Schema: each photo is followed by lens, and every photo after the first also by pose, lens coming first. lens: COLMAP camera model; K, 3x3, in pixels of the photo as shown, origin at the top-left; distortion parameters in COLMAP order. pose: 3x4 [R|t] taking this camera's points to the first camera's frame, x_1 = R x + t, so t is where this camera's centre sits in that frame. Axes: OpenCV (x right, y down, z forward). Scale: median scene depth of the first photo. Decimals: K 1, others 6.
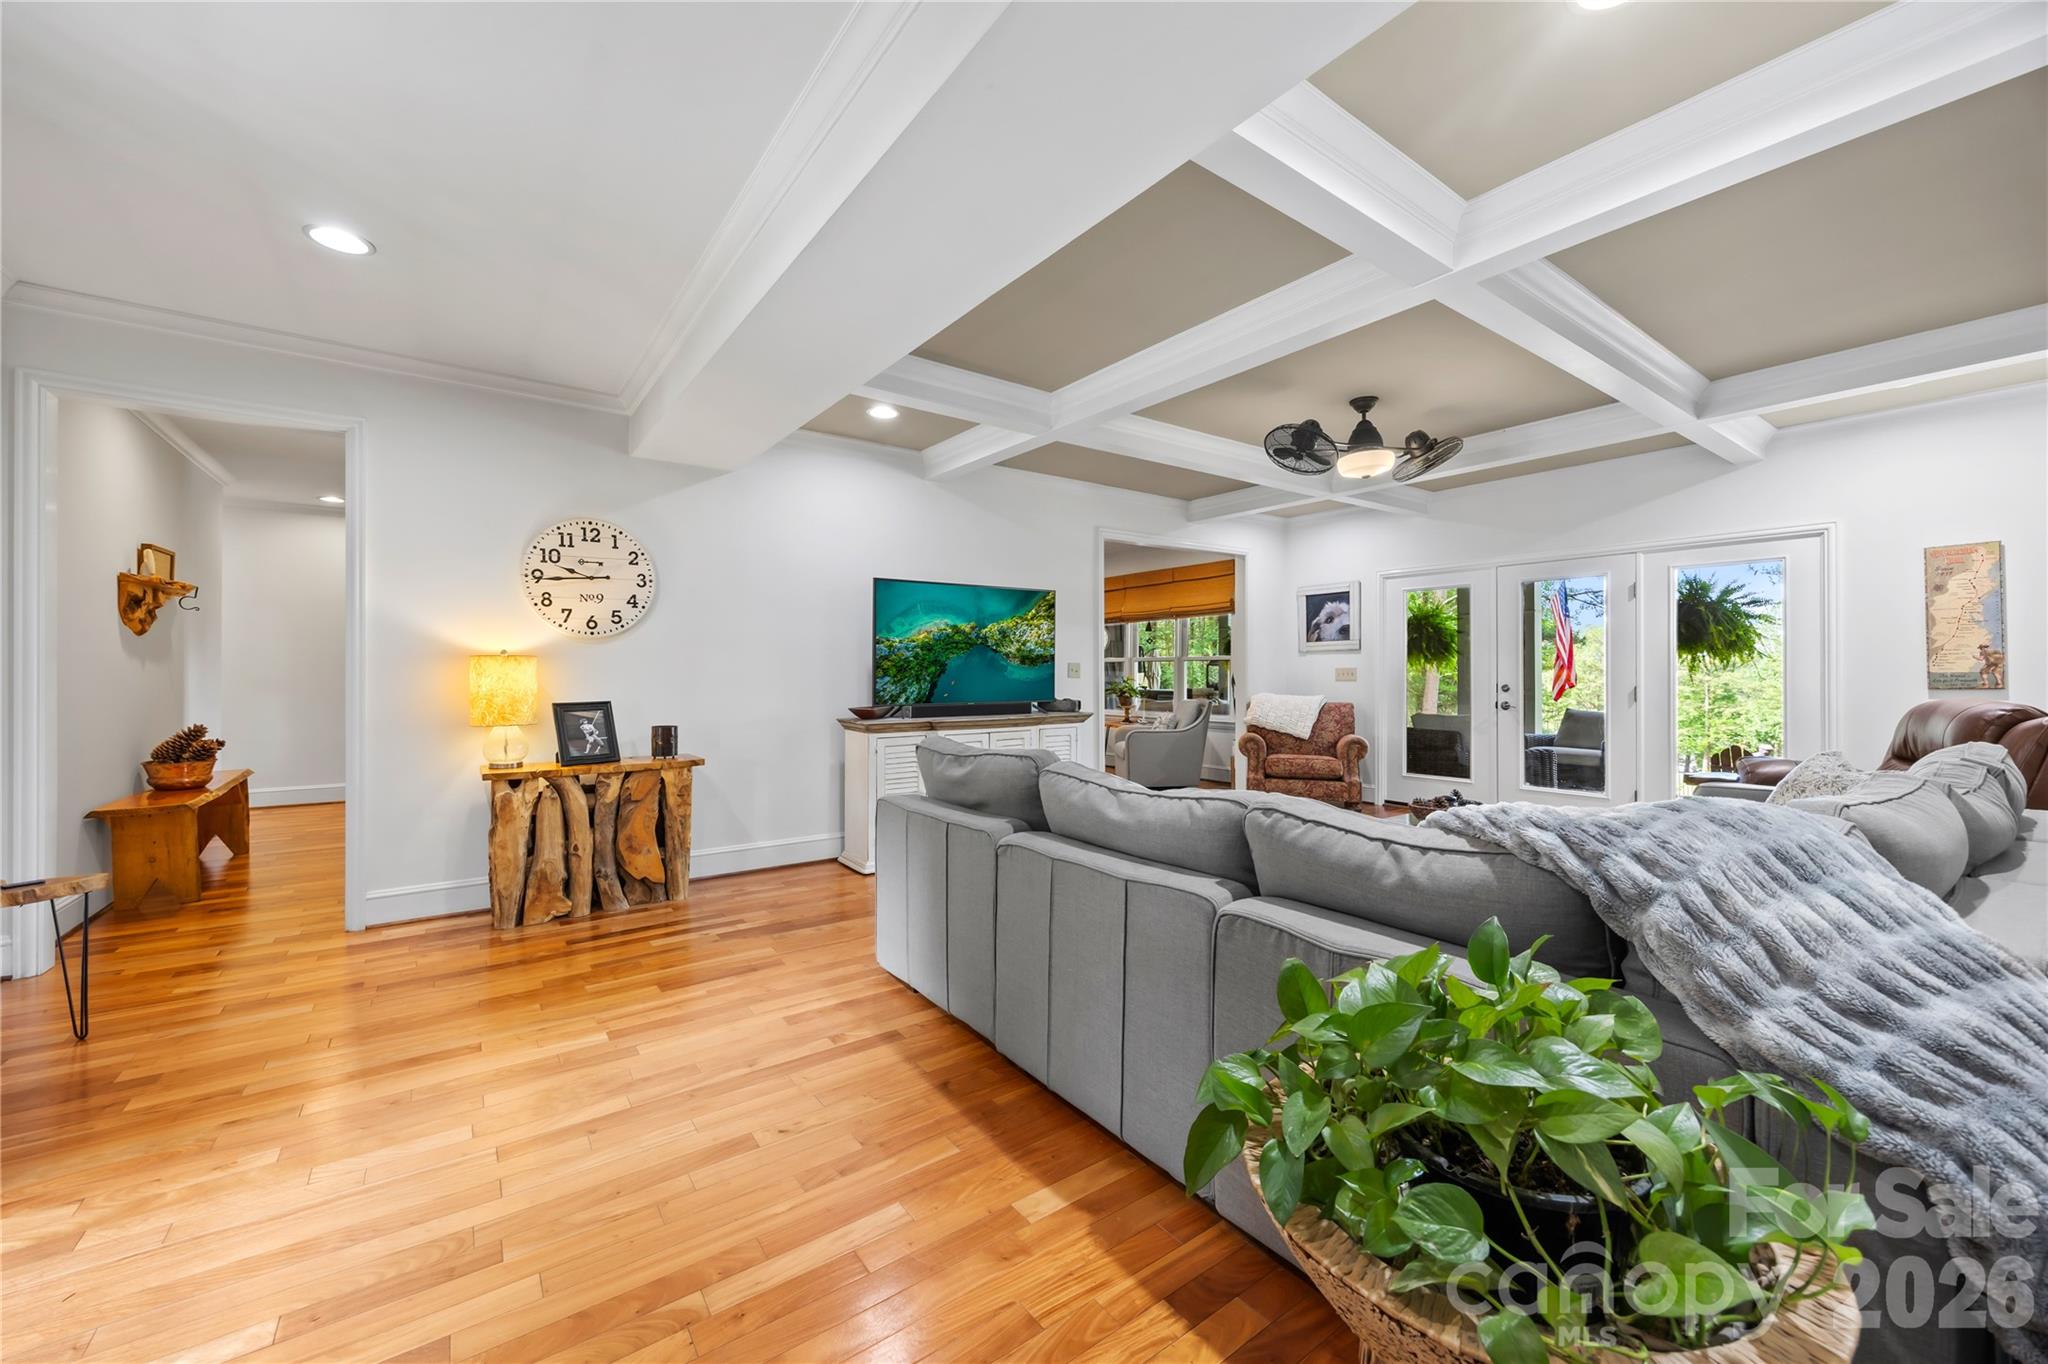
lens RADIAL K [[786.8, 0, 1006.2], [0, 786.8, 672.4], [0, 0, 1]] dist [-0.003792, 0.001084]
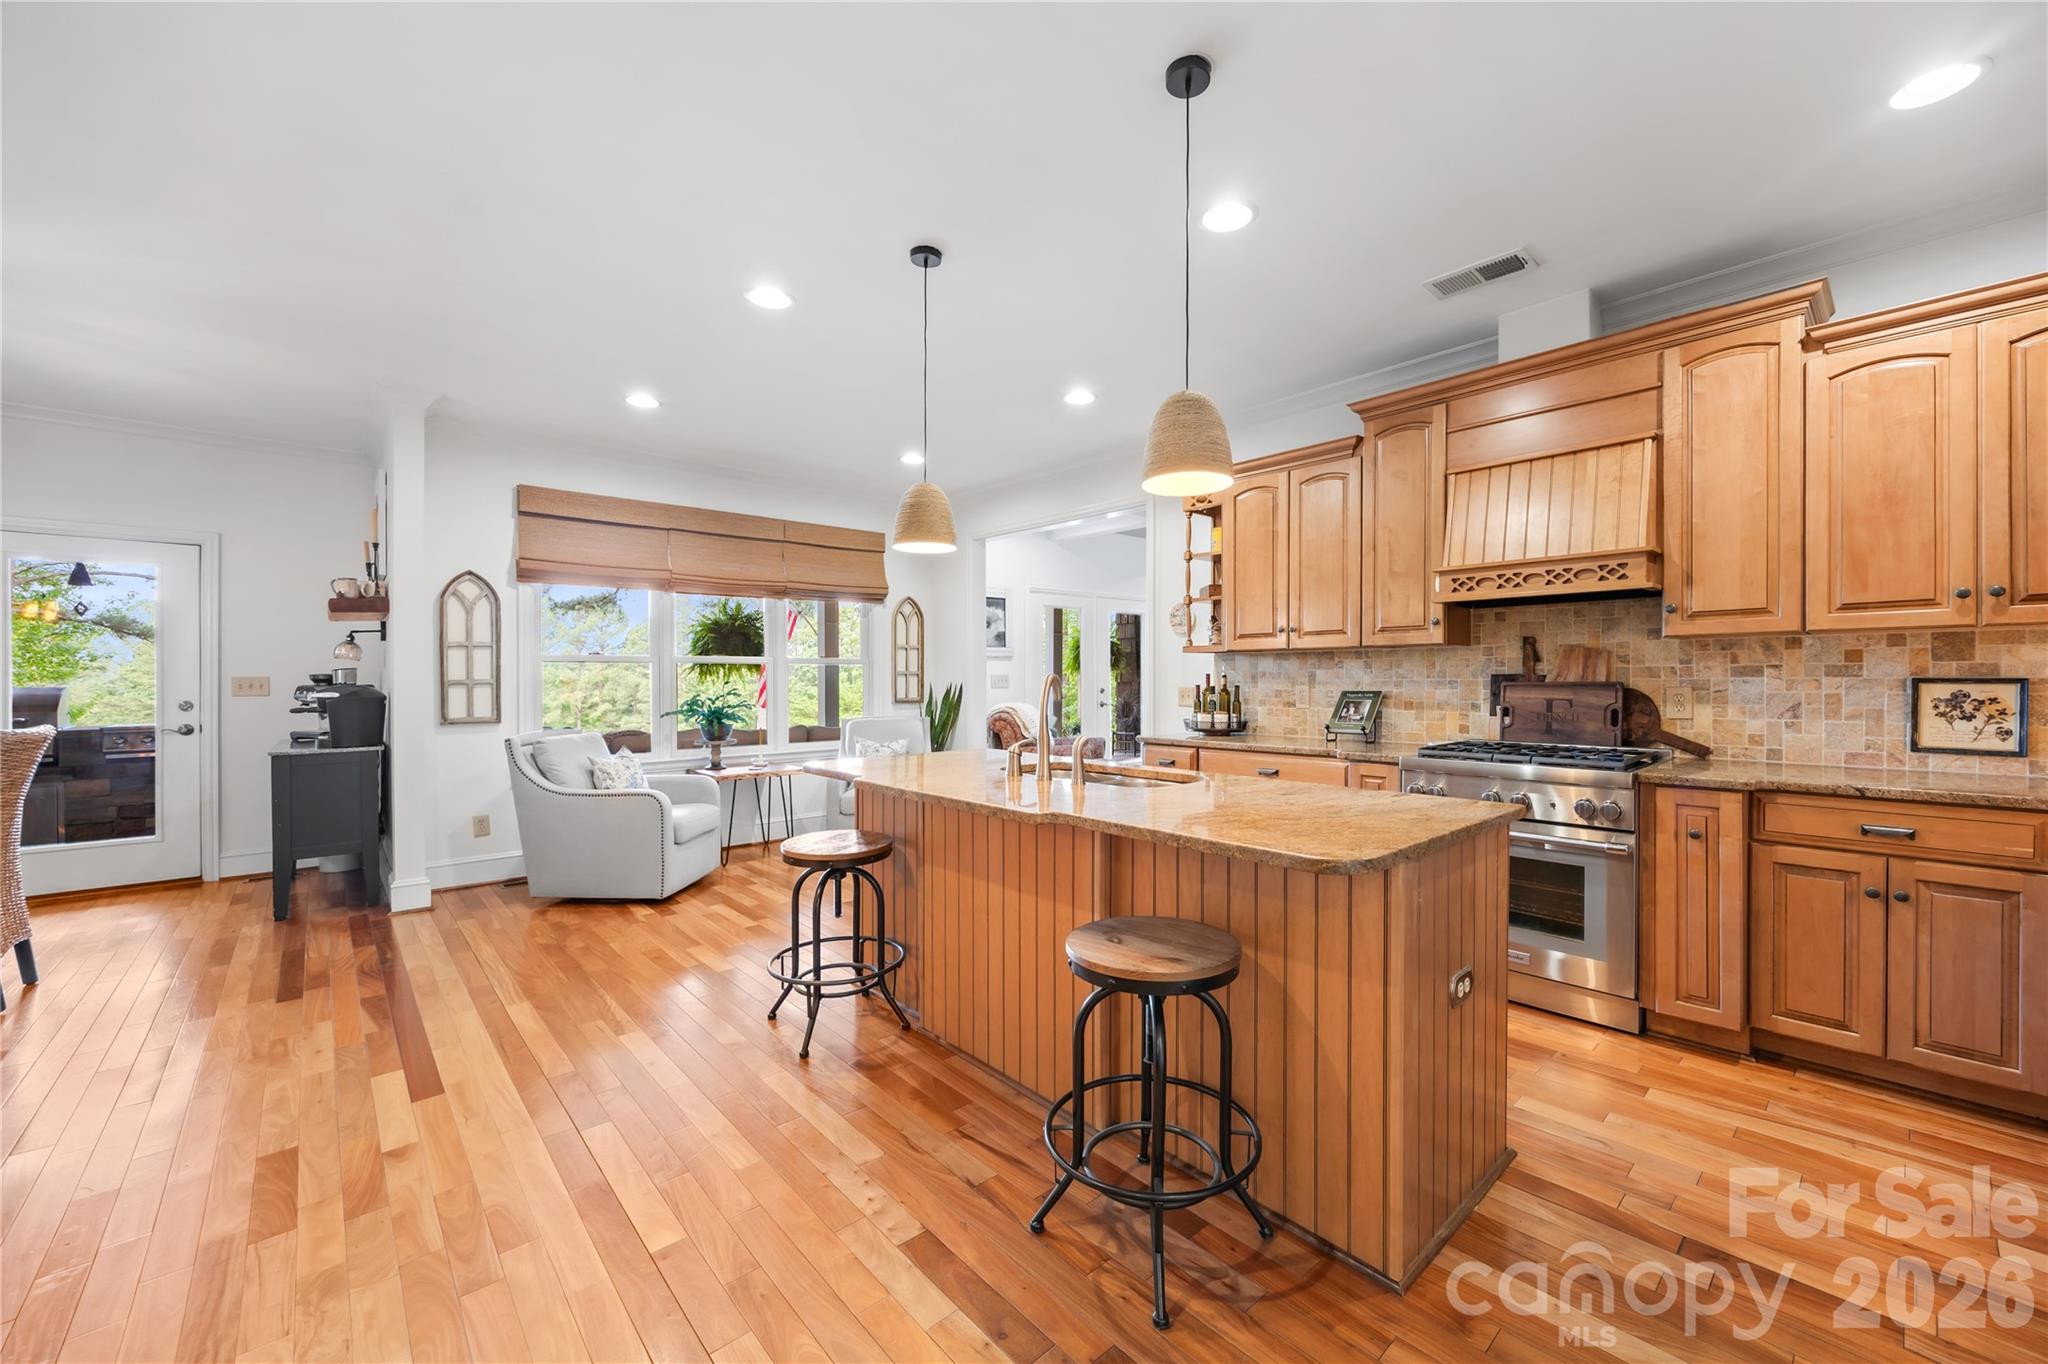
lens RADIAL K [[809.3, 0, 1046.9], [0, 809.3, 691.7], [0, 0, 1]] dist [0.002039, -0.000659]
pose [[-0.132404, -0.017193, 0.991047, -0.998553], [0.005681, 0.999820, 0.018104, -0.003825], [-0.991180, 0.008027, -0.132282, 1.816352]]
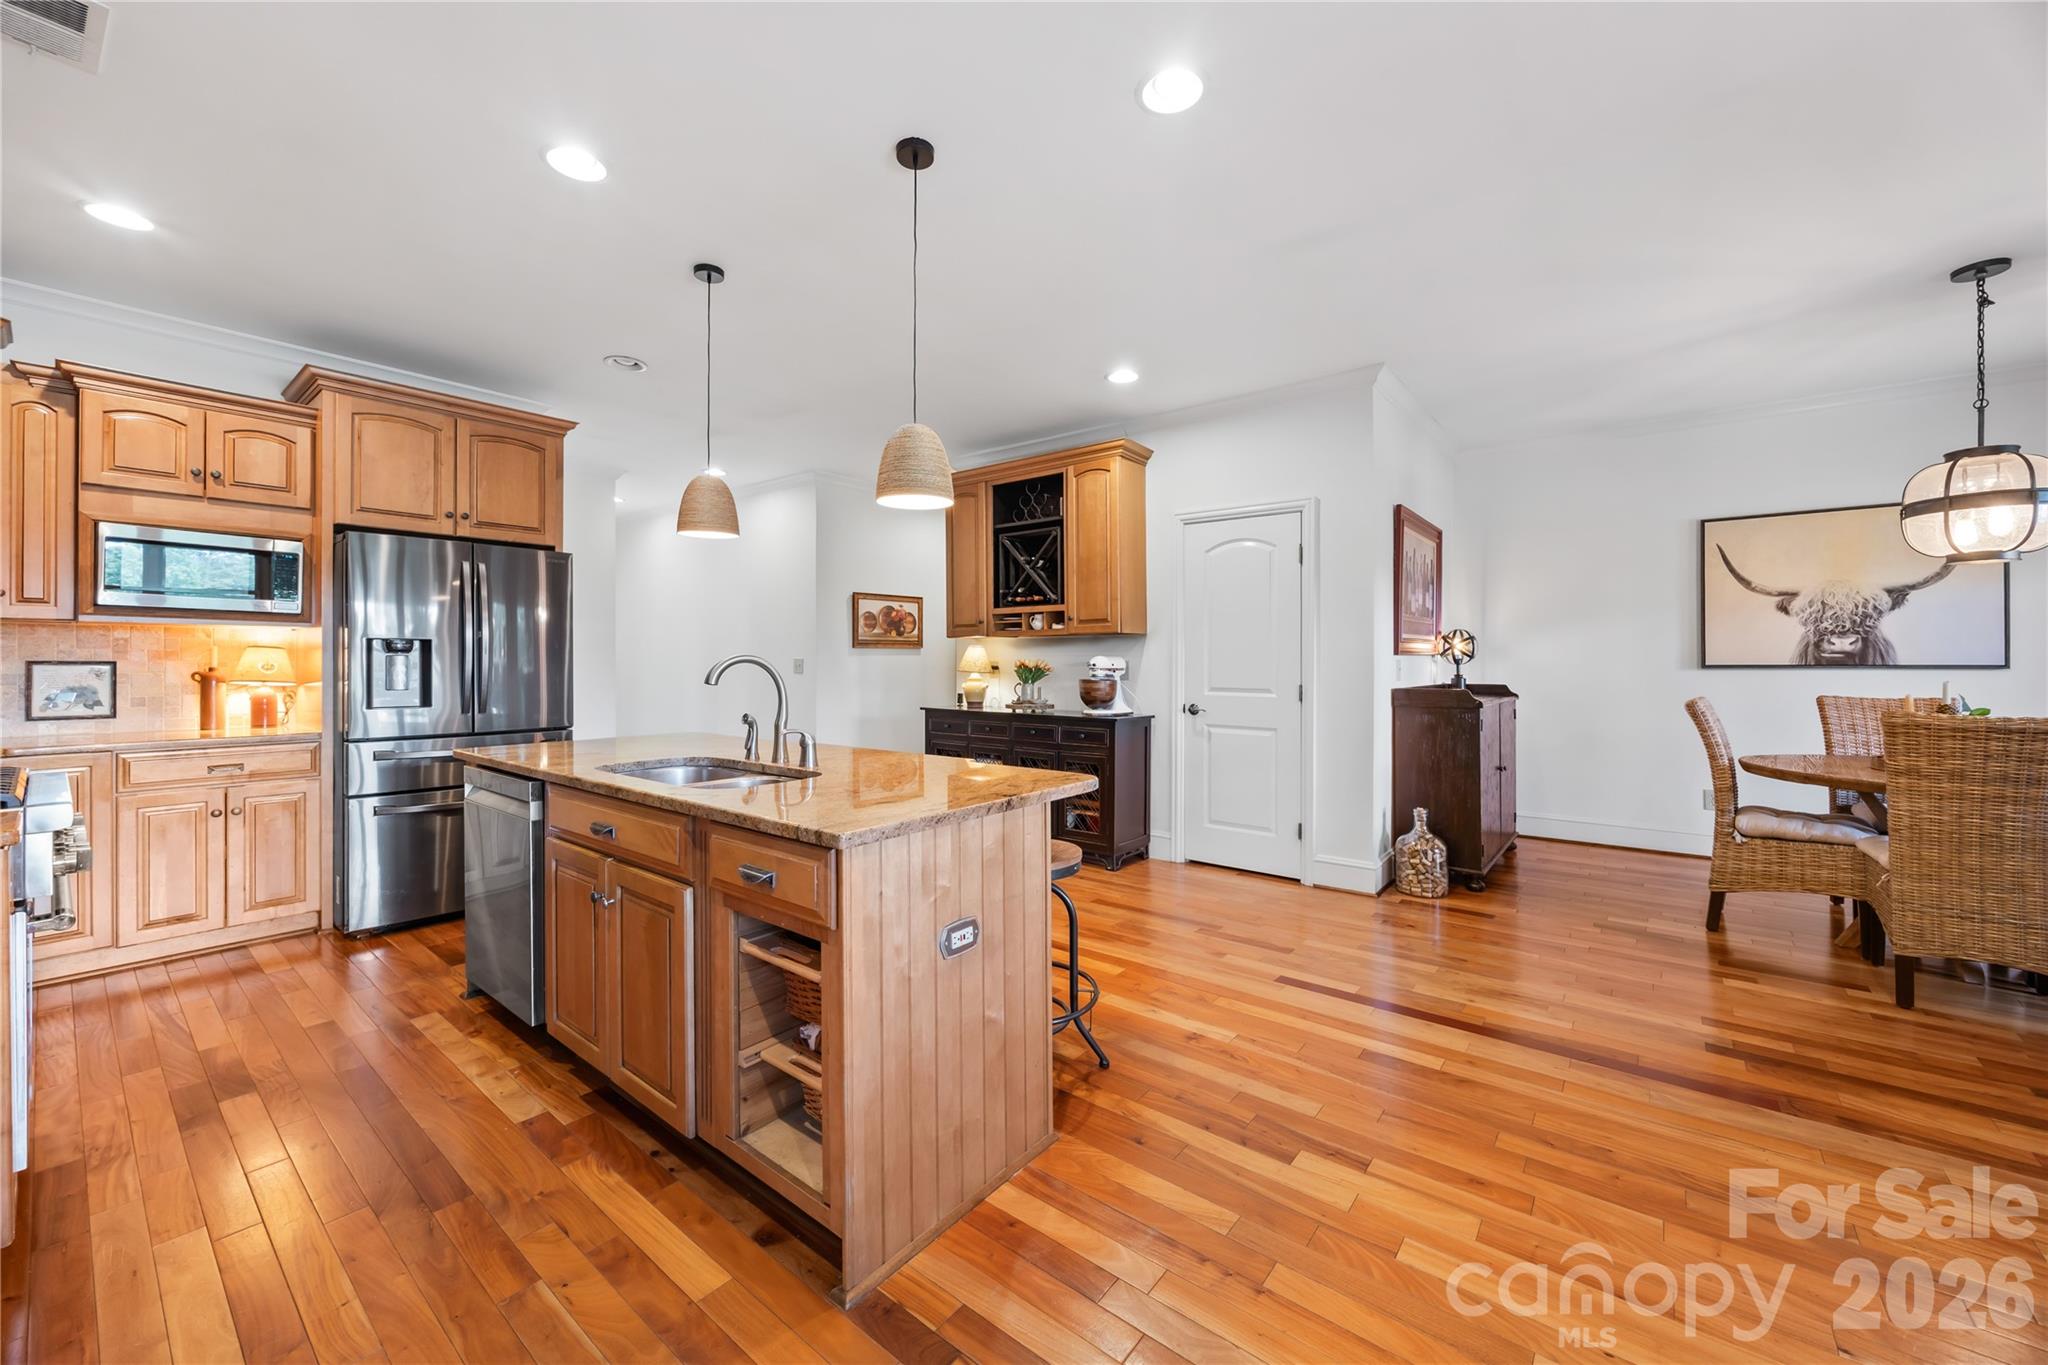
lens RADIAL K [[786.8, 0, 1024.8], [0, 786.8, 671.2], [0, 0, 1]] dist [-0.003792, 0.001084]
pose [[0.286147, 0.014118, -0.958082, 0.202628], [-0.004087, 0.999900, 0.013514, -0.003505], [0.958177, 0.000049, 0.286176, 1.744063]]
